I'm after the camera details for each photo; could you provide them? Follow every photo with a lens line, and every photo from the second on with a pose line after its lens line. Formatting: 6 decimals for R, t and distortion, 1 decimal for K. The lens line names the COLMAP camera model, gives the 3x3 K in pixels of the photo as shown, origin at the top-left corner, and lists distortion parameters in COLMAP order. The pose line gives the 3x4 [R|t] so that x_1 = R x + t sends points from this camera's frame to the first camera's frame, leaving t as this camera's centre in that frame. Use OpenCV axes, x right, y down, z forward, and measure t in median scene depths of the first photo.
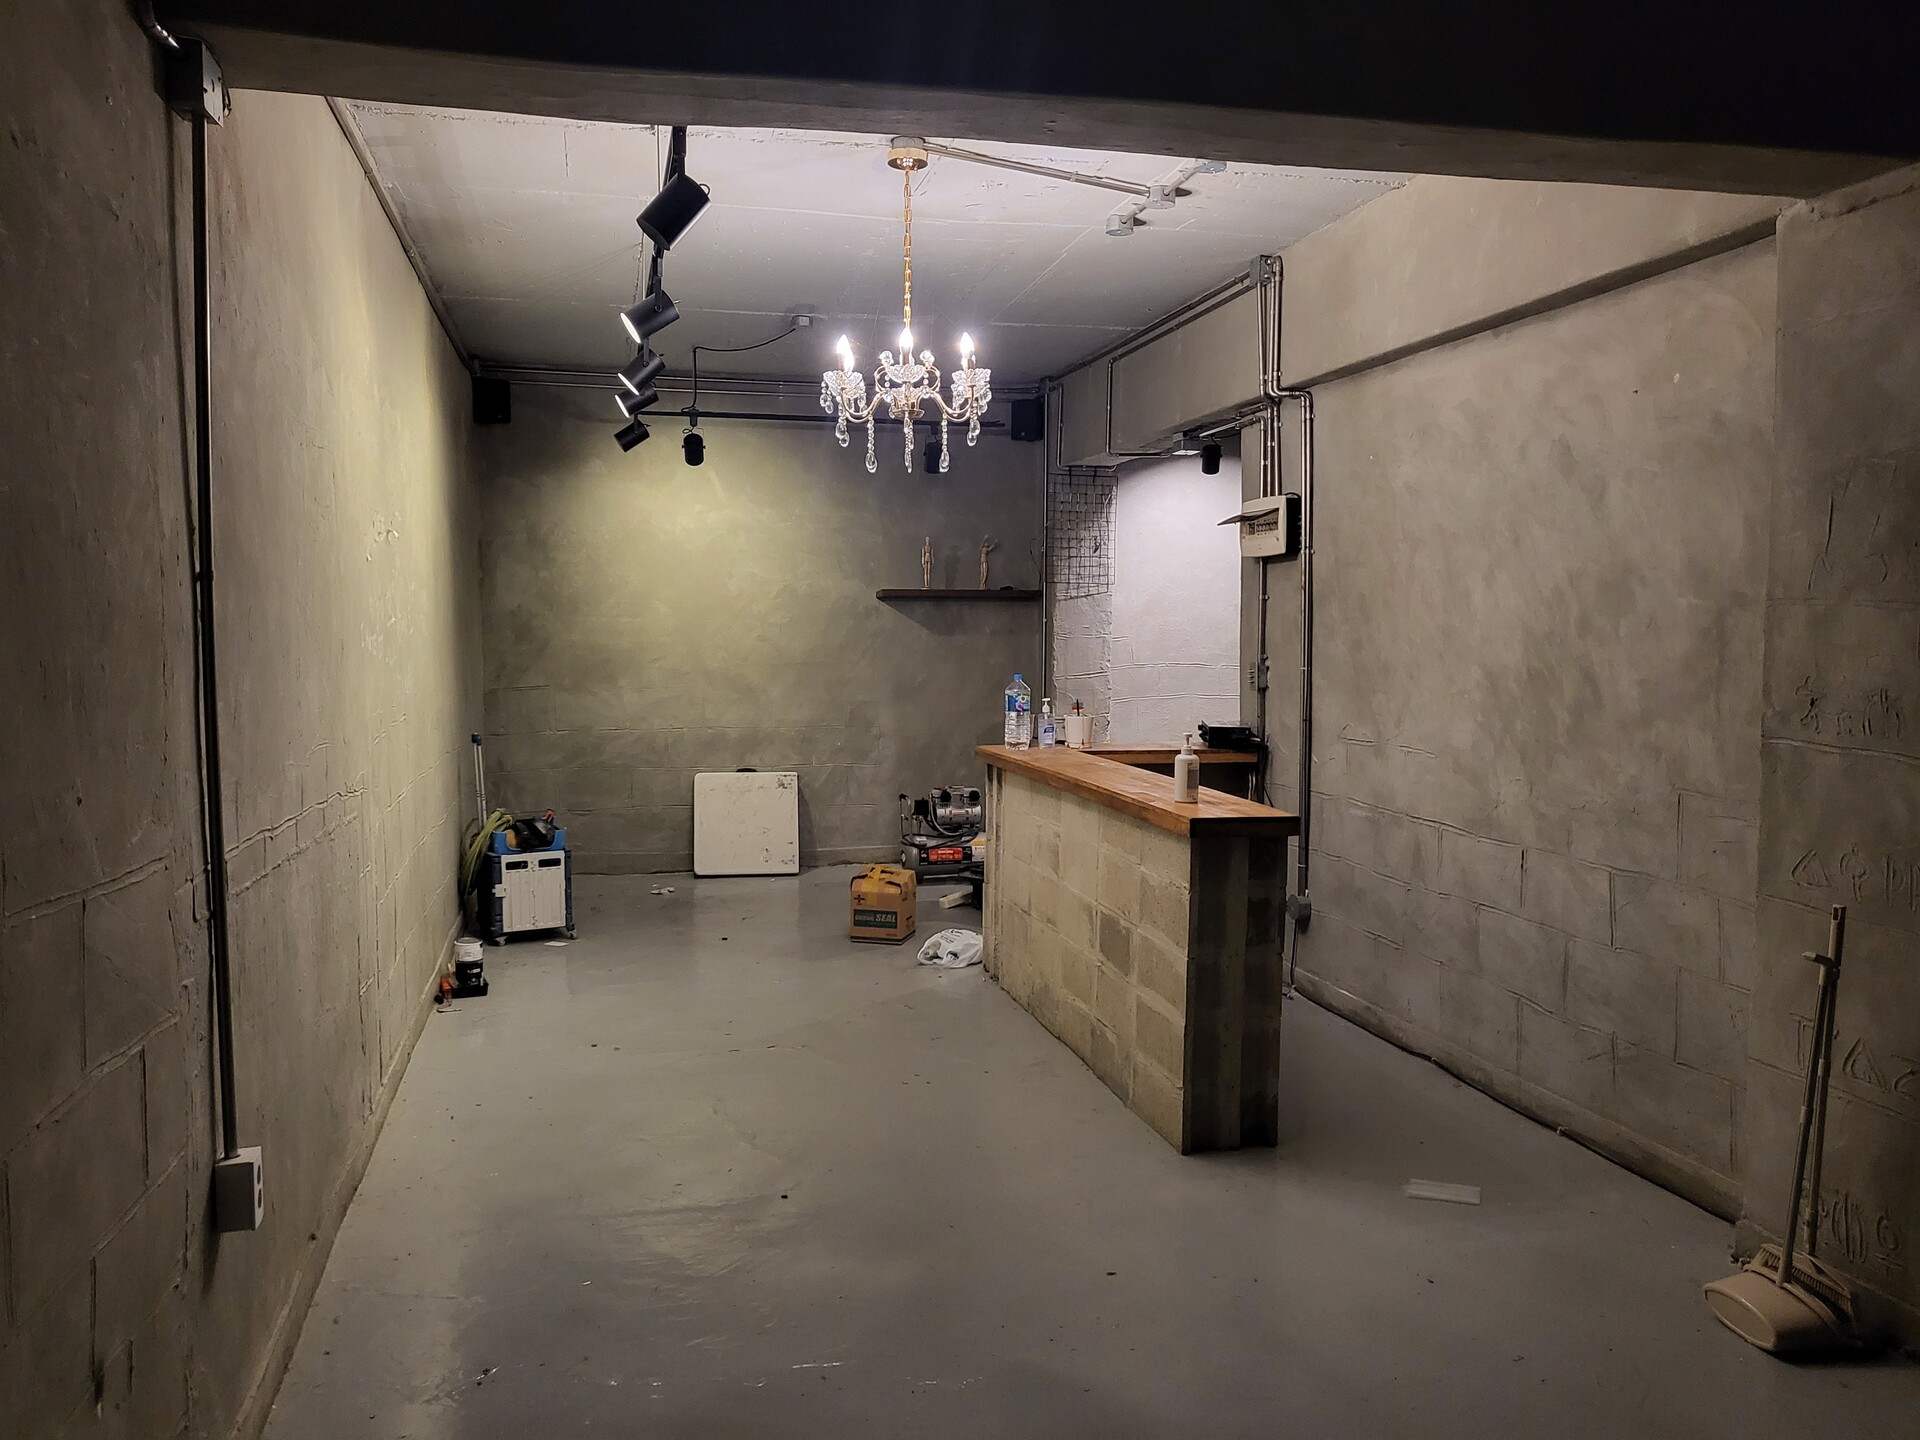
lens RADIAL K [[1505.6, 0, 958.2], [0, 1505.6, 726.6], [0, 0, 1]] dist [-0.005387, 0.044280]
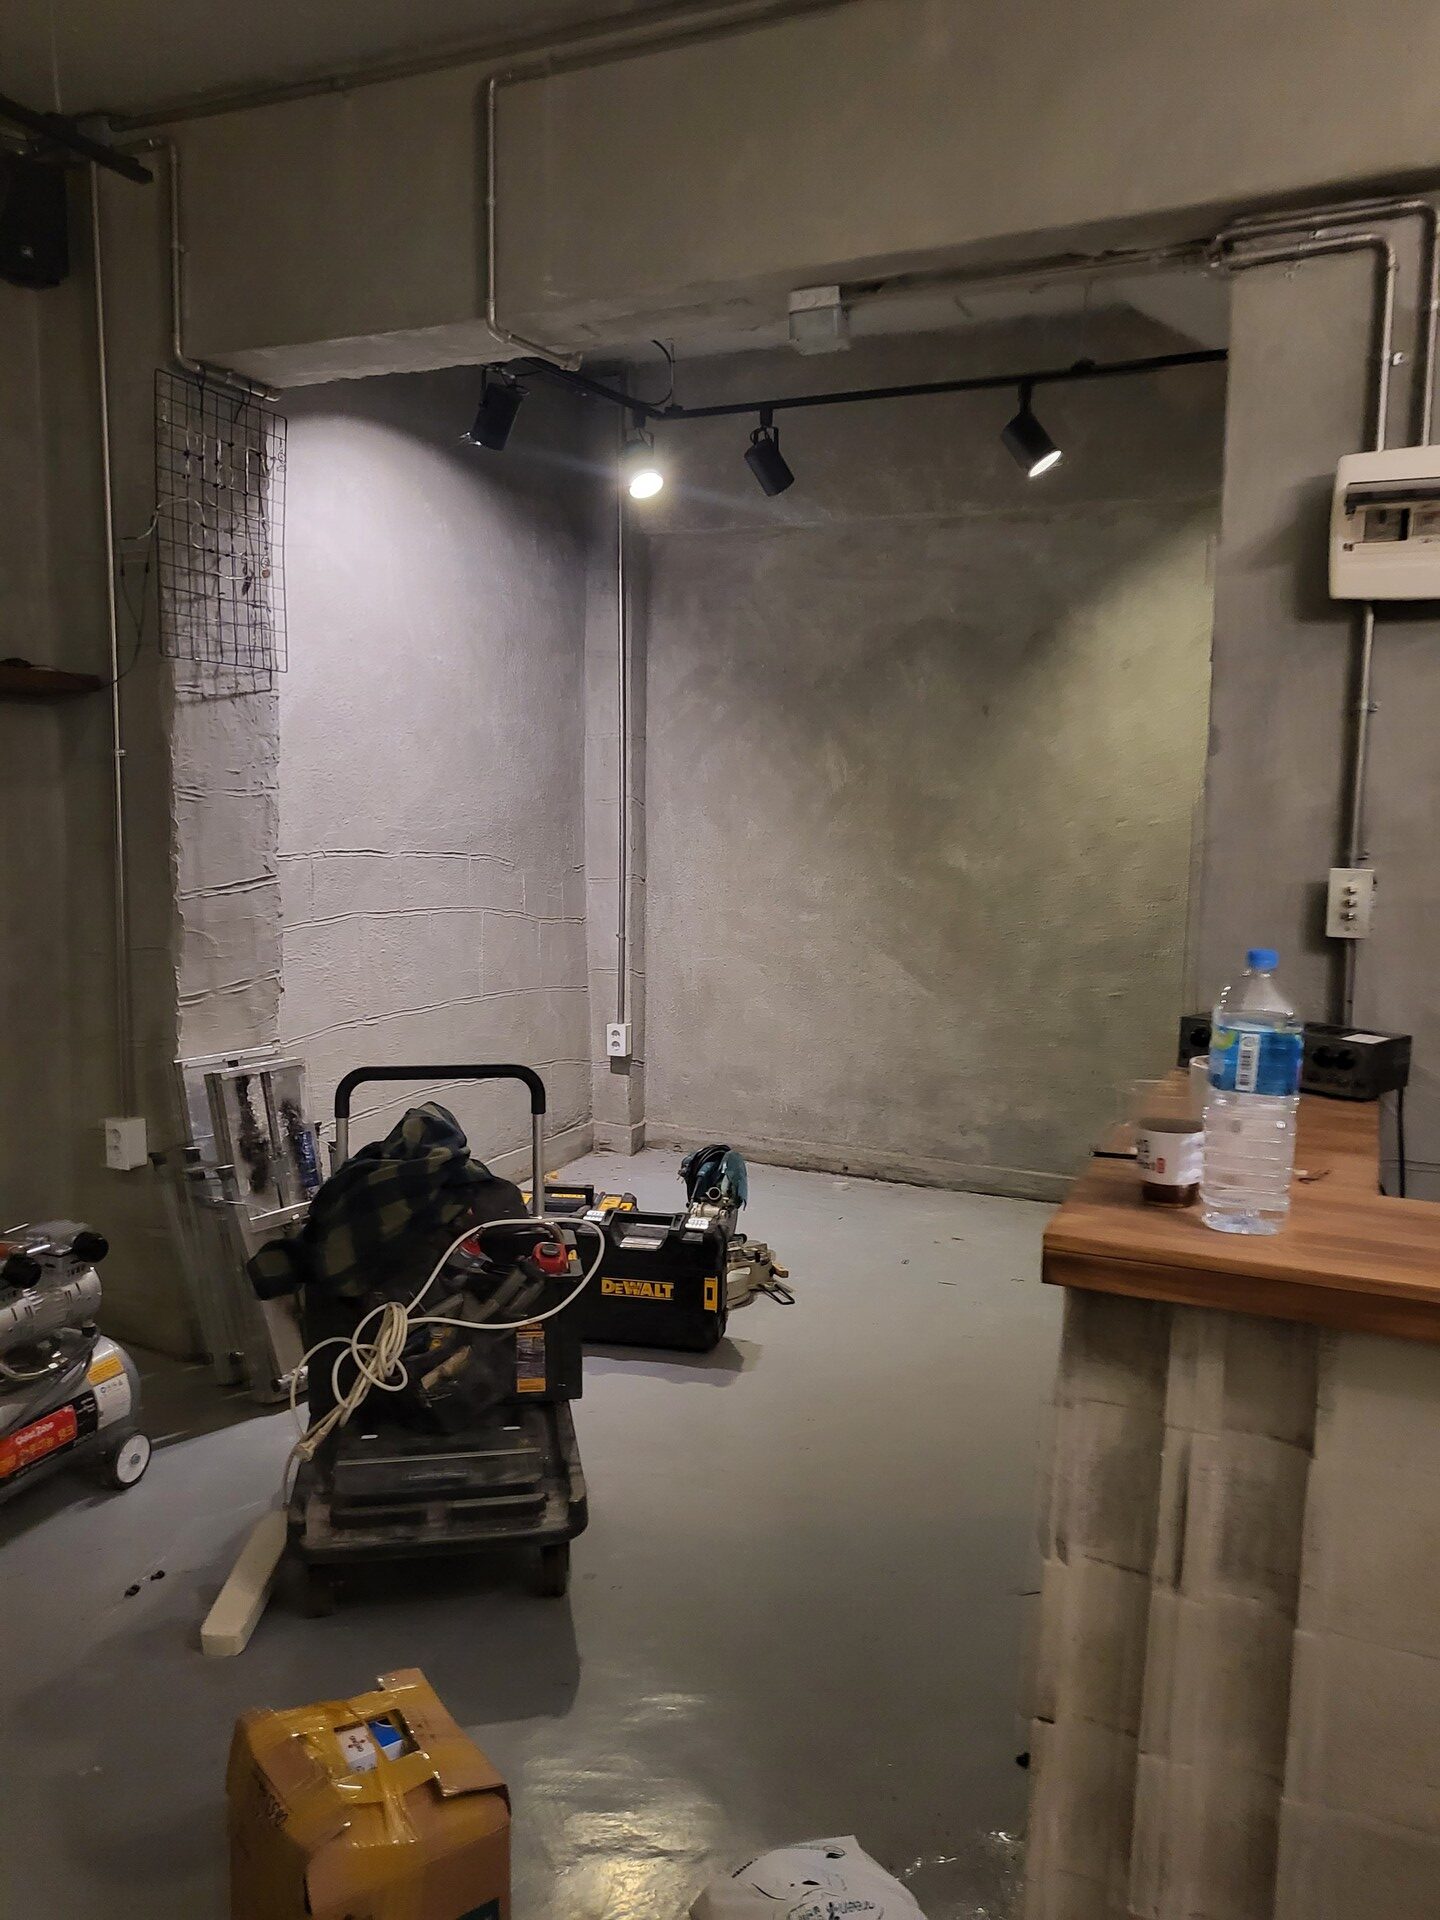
lens RADIAL K [[1505.6, 0, 724.1], [0, 1505.6, 944.1], [0, 0, 1]] dist [-0.005387, 0.044280]
pose [[0.623115, -0.071946, 0.778814, -0.159365], [0.038729, 0.997377, 0.061149, -0.038712], [-0.781171, -0.007940, 0.624267, 0.635840]]
